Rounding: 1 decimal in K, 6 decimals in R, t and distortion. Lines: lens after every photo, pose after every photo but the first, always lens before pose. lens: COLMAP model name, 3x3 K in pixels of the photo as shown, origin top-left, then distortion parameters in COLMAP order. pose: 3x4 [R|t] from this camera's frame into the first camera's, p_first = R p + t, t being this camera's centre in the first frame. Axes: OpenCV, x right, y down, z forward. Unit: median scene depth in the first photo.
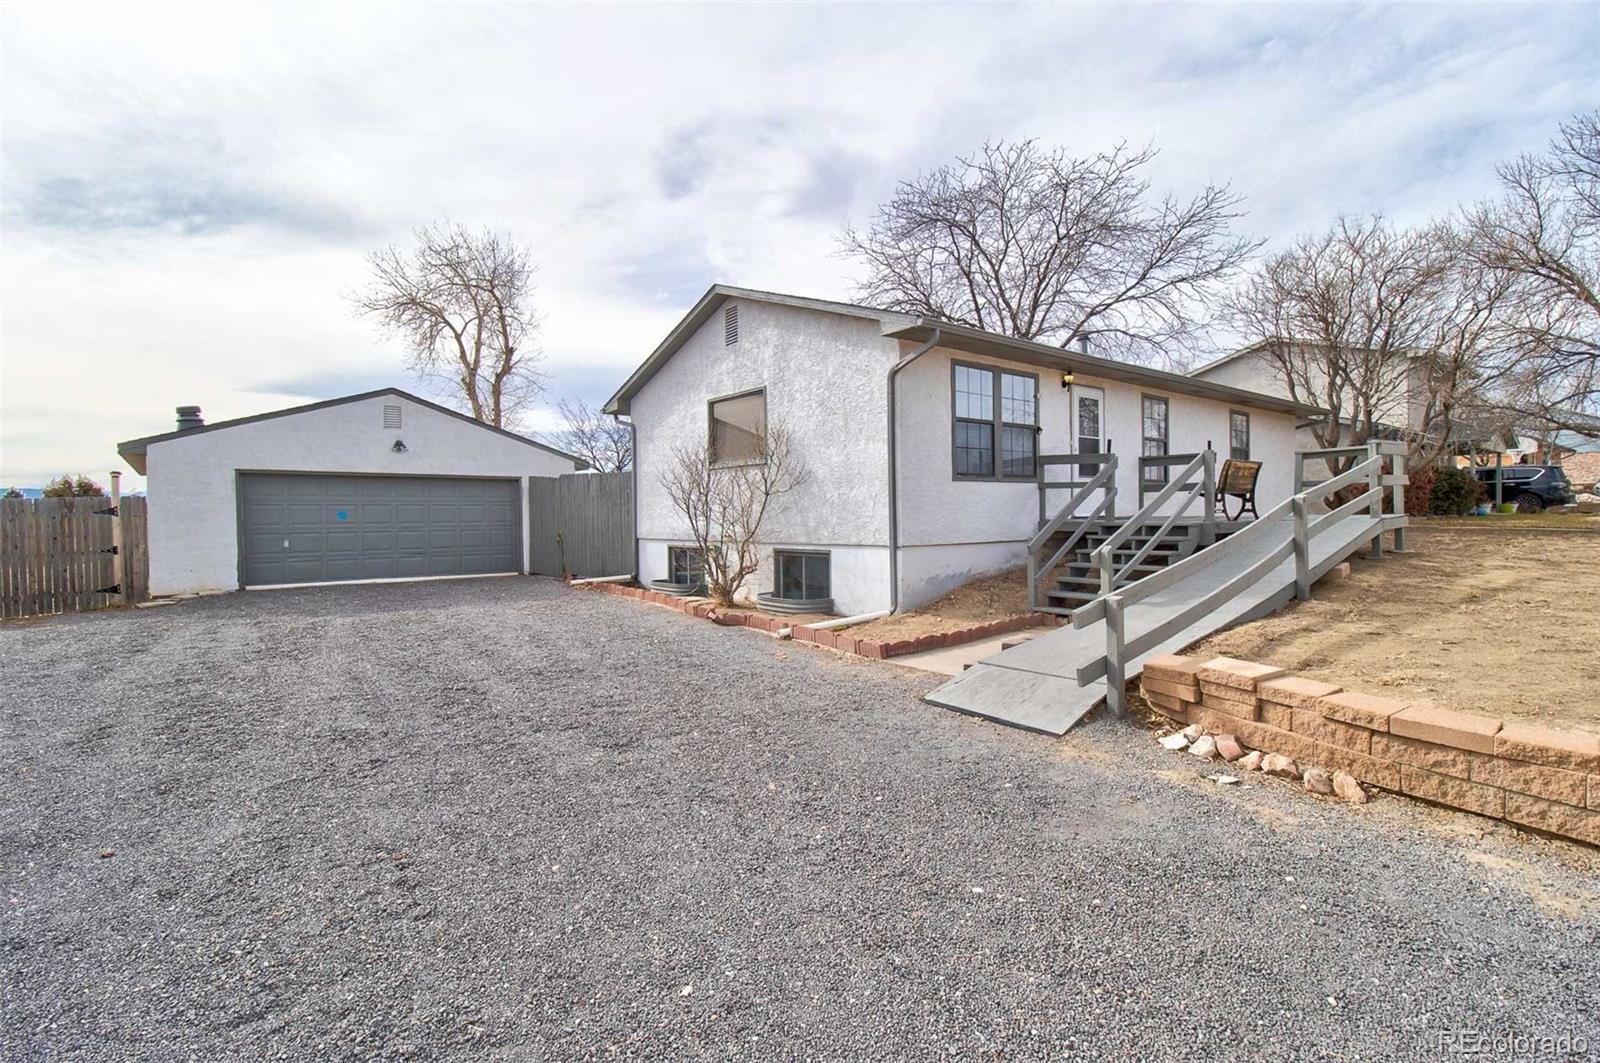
lens RADIAL K [[744.2, 0, 804.6], [0, 744.2, 534.3], [0, 0, 1]] dist [0.011008, -0.008966]
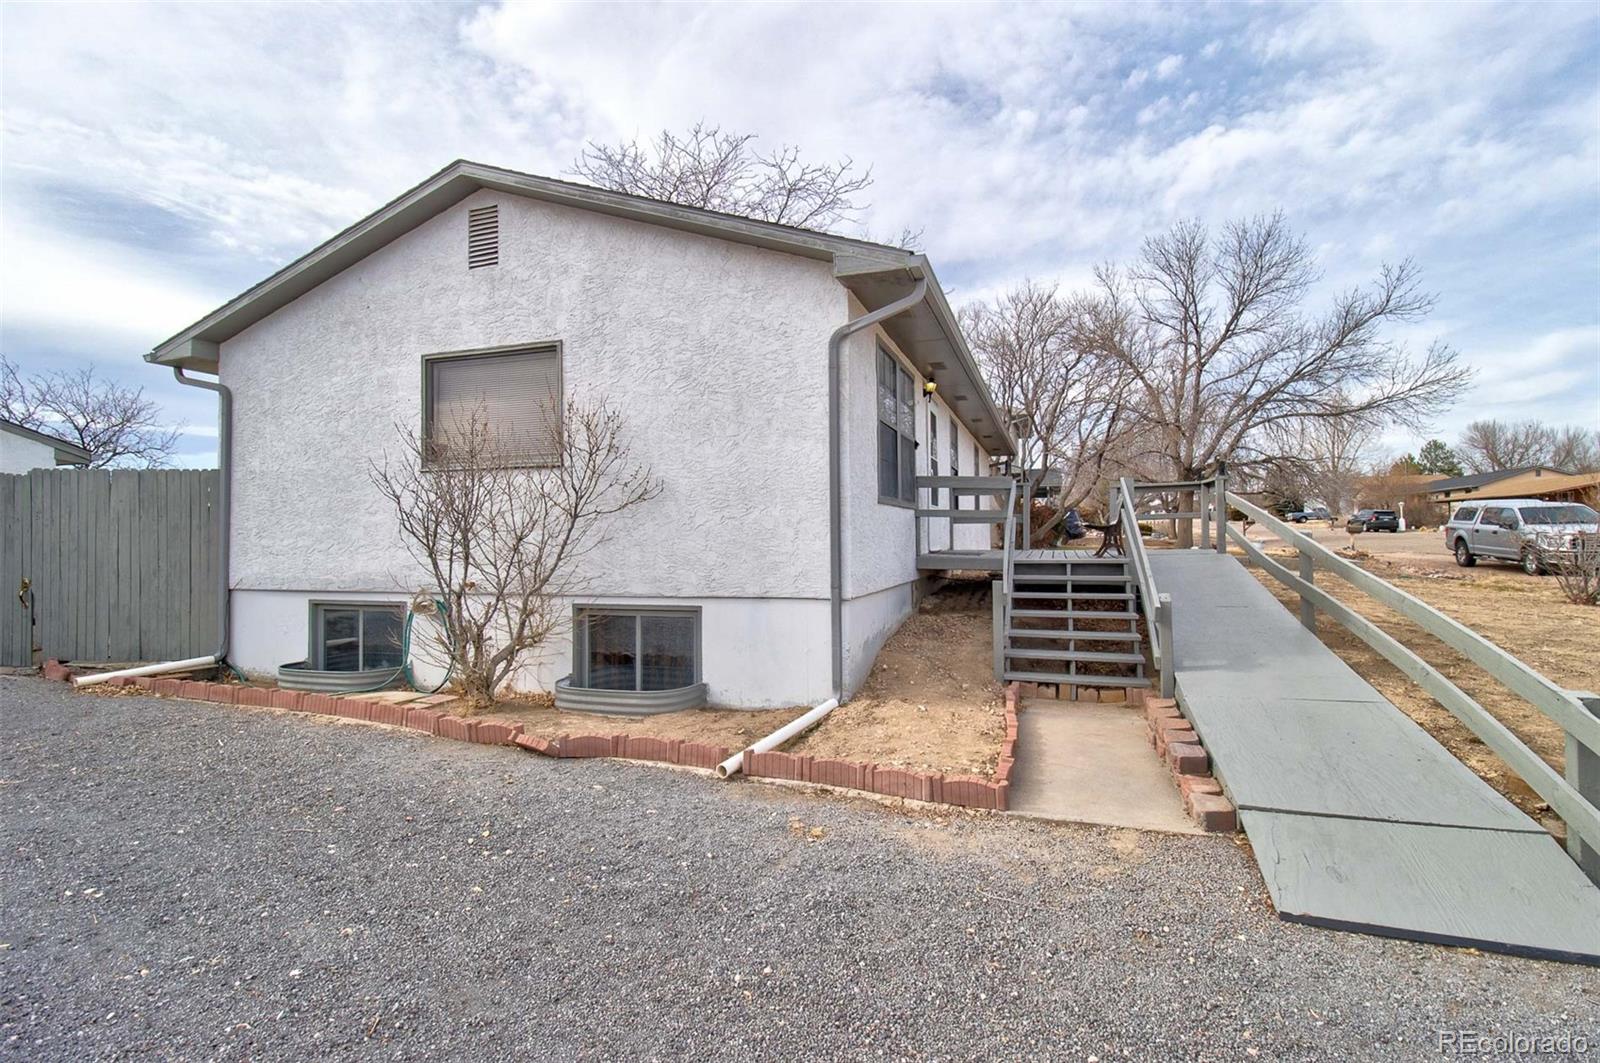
lens RADIAL K [[744.2, 0, 801.0], [0, 744.2, 530.8], [0, 0, 1]] dist [0.011008, -0.008966]
pose [[0.839797, 0.013777, 0.542726, -0.217213], [0.011358, 0.999013, -0.042936, -0.013050], [-0.542782, 0.042222, 0.838812, 0.379929]]
